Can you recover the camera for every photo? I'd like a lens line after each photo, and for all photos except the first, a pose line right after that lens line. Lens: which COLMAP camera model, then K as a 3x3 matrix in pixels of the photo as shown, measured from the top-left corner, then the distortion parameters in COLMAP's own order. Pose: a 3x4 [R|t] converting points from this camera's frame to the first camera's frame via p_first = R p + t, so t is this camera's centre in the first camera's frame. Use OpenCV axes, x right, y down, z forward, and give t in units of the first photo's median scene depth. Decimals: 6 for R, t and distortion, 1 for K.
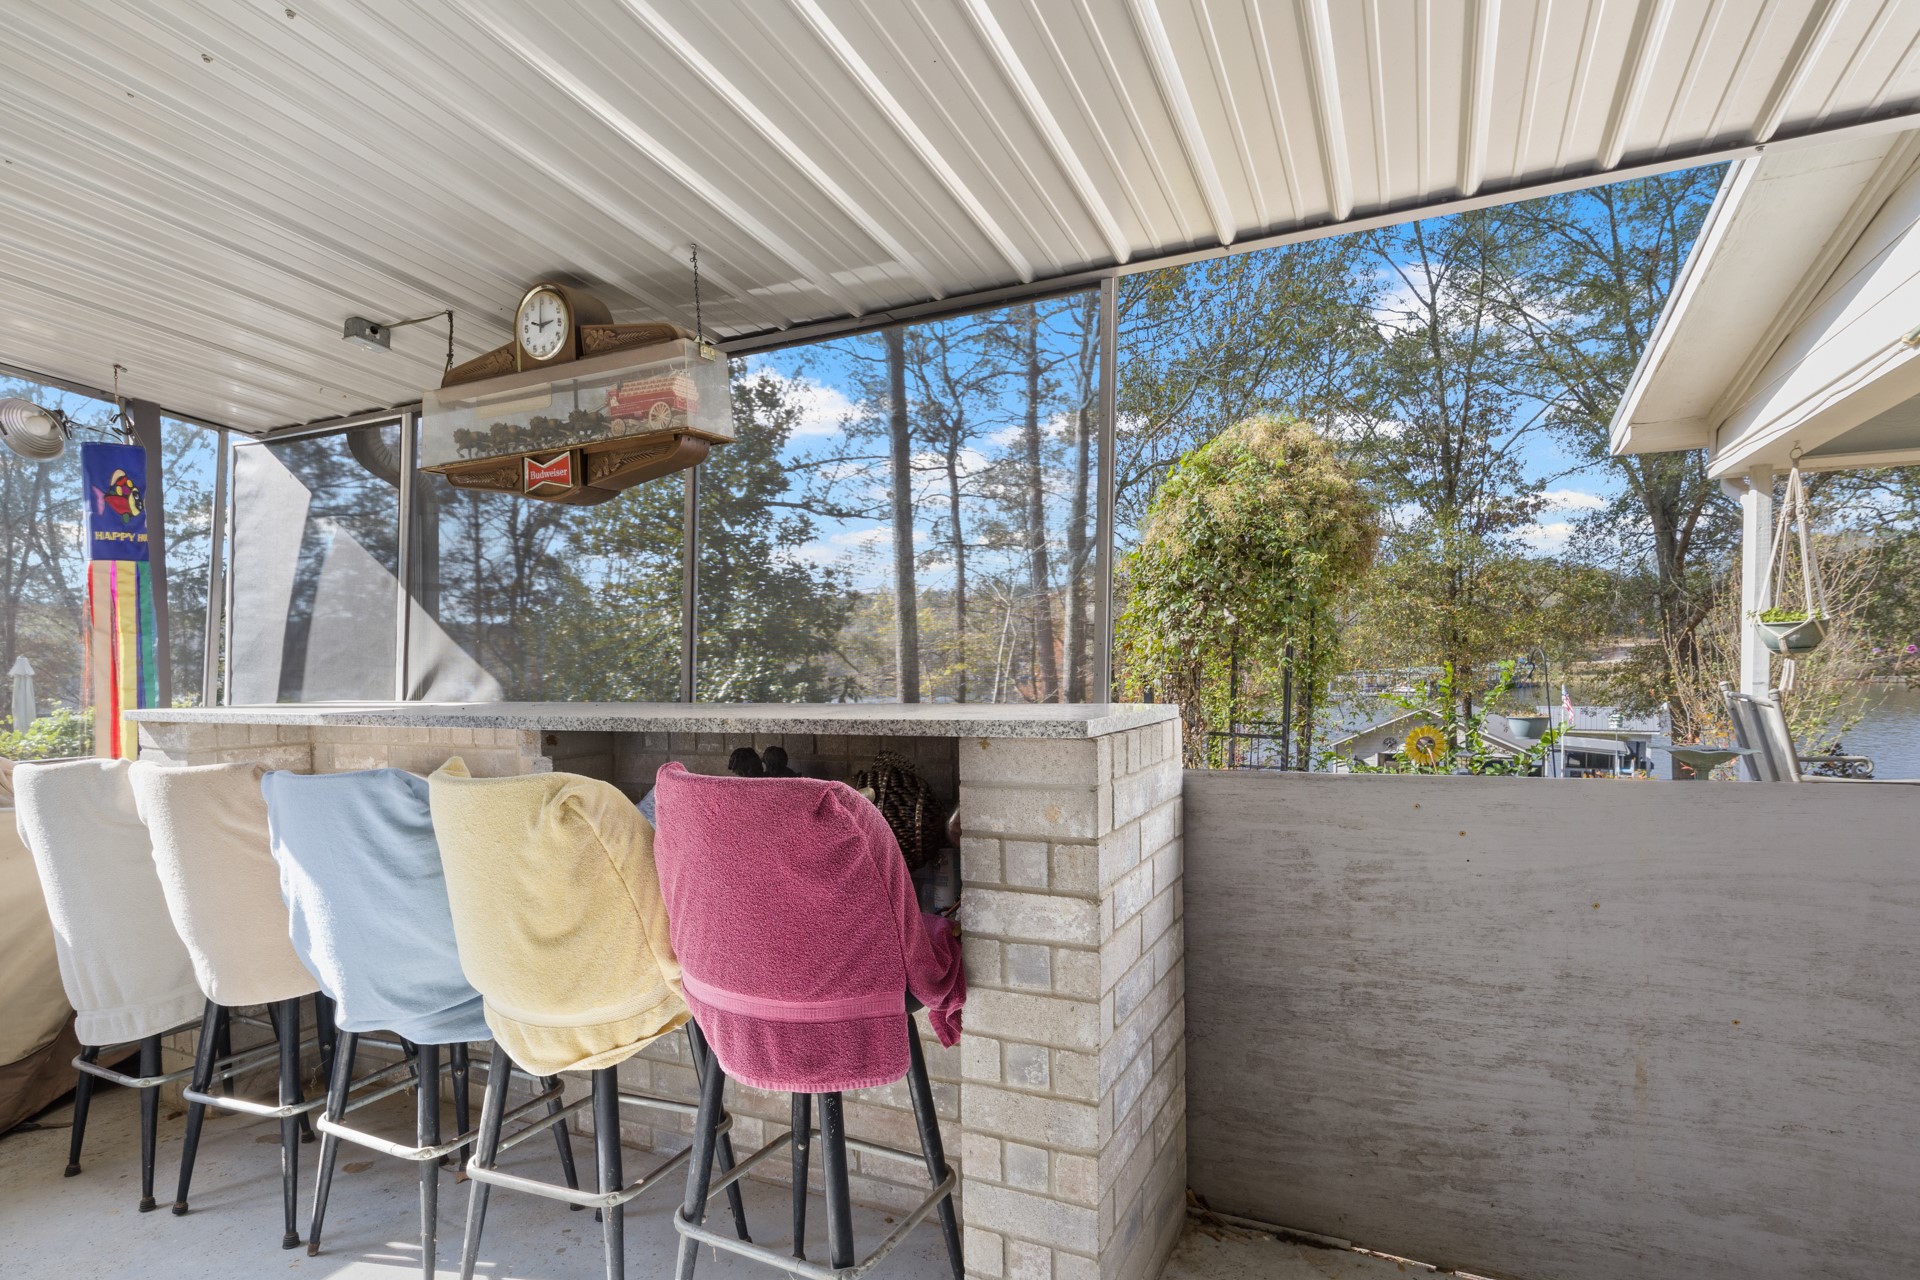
lens RADIAL K [[996.1, 0, 964.1], [0, 996.1, 714.8], [0, 0, 1]] dist [-0.010756, -0.000086]
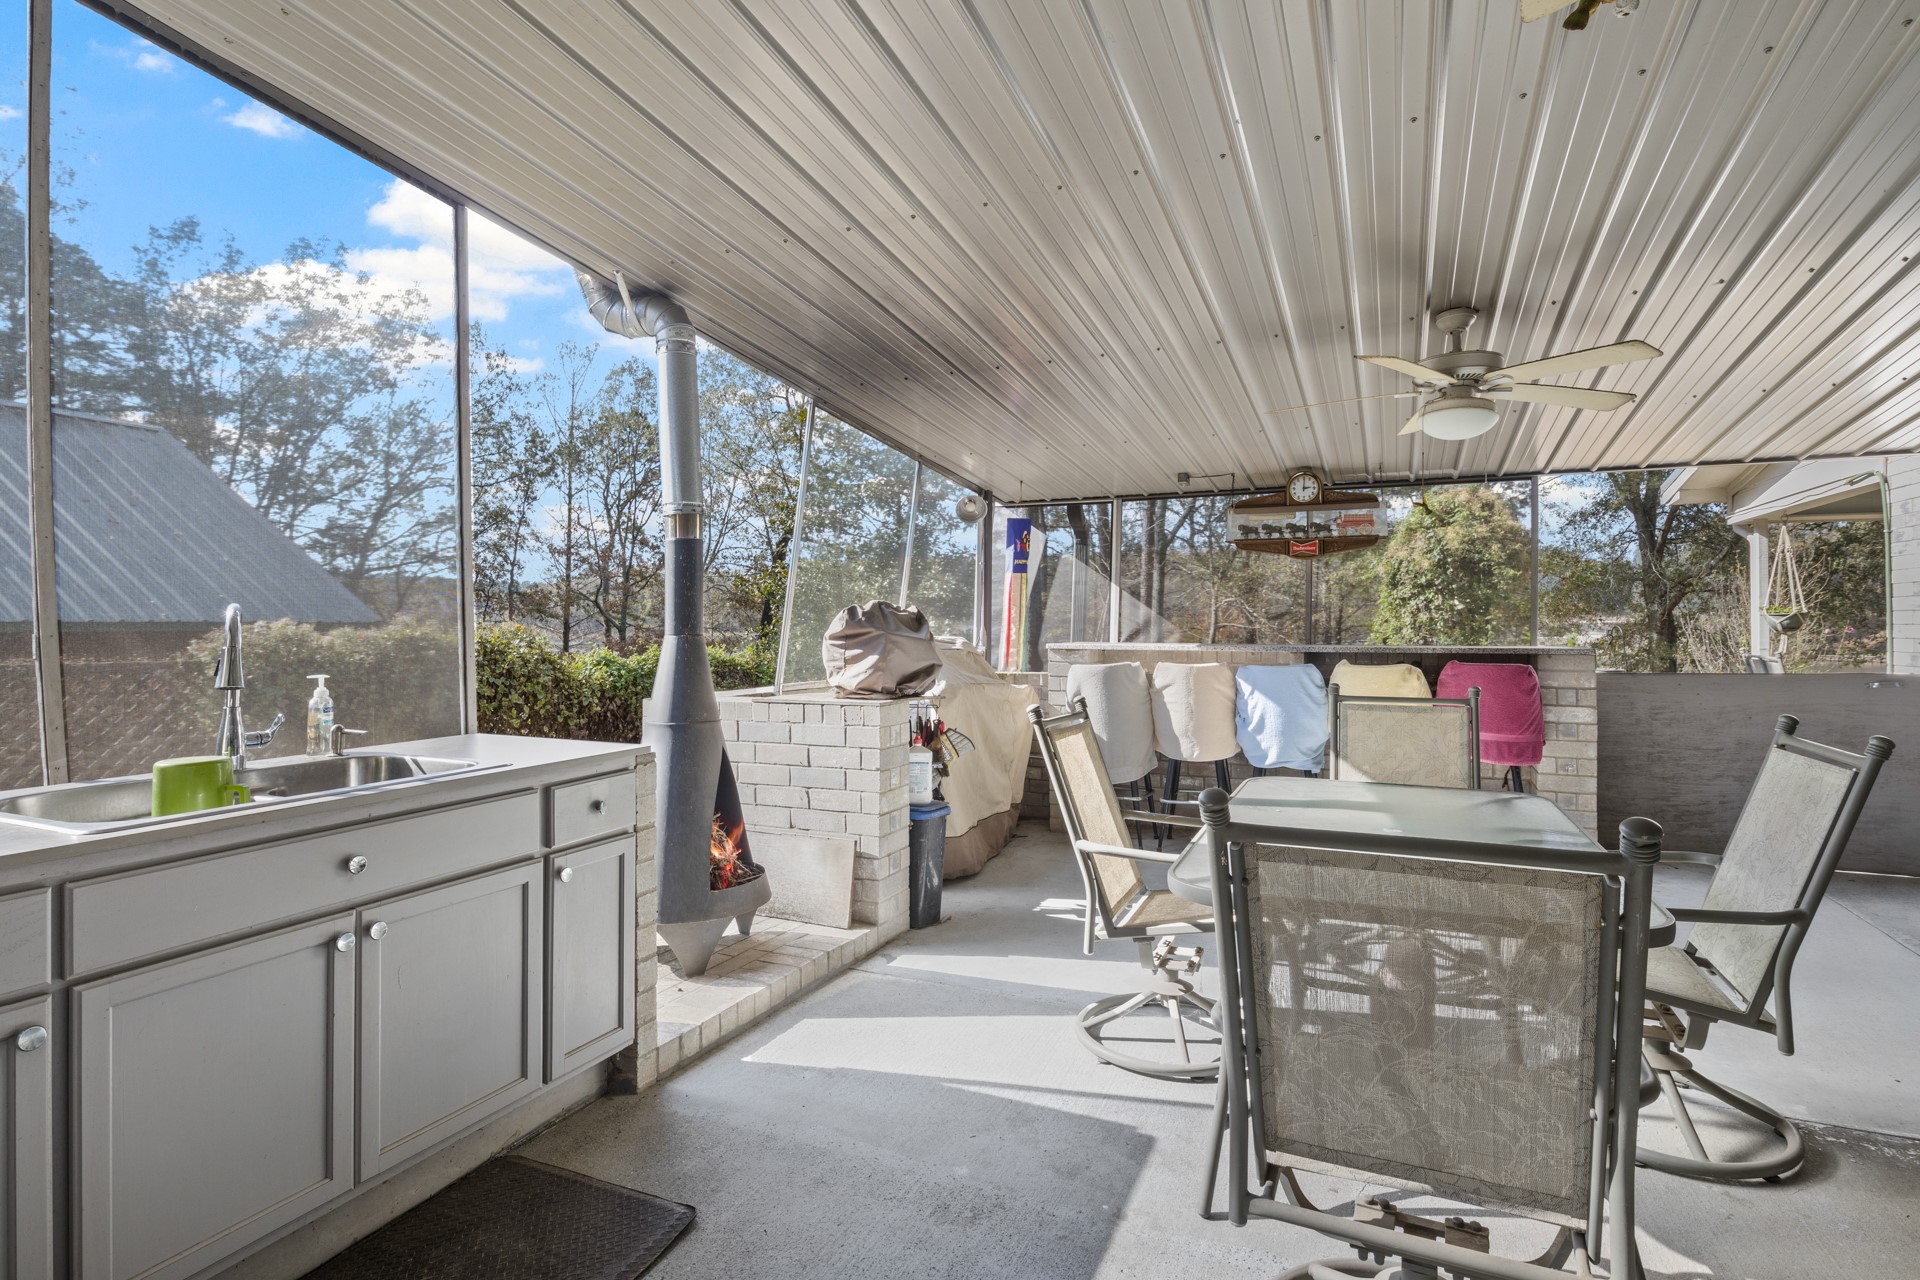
lens RADIAL K [[965.7, 0, 964.0], [0, 965.7, 616.3], [0, 0, 1]] dist [-0.005794, -0.001234]
pose [[0.999608, 0.020026, 0.019569, -1.284007], [-0.018778, 0.997897, -0.062038, 0.086216], [-0.020770, 0.061646, 0.997882, -1.322280]]
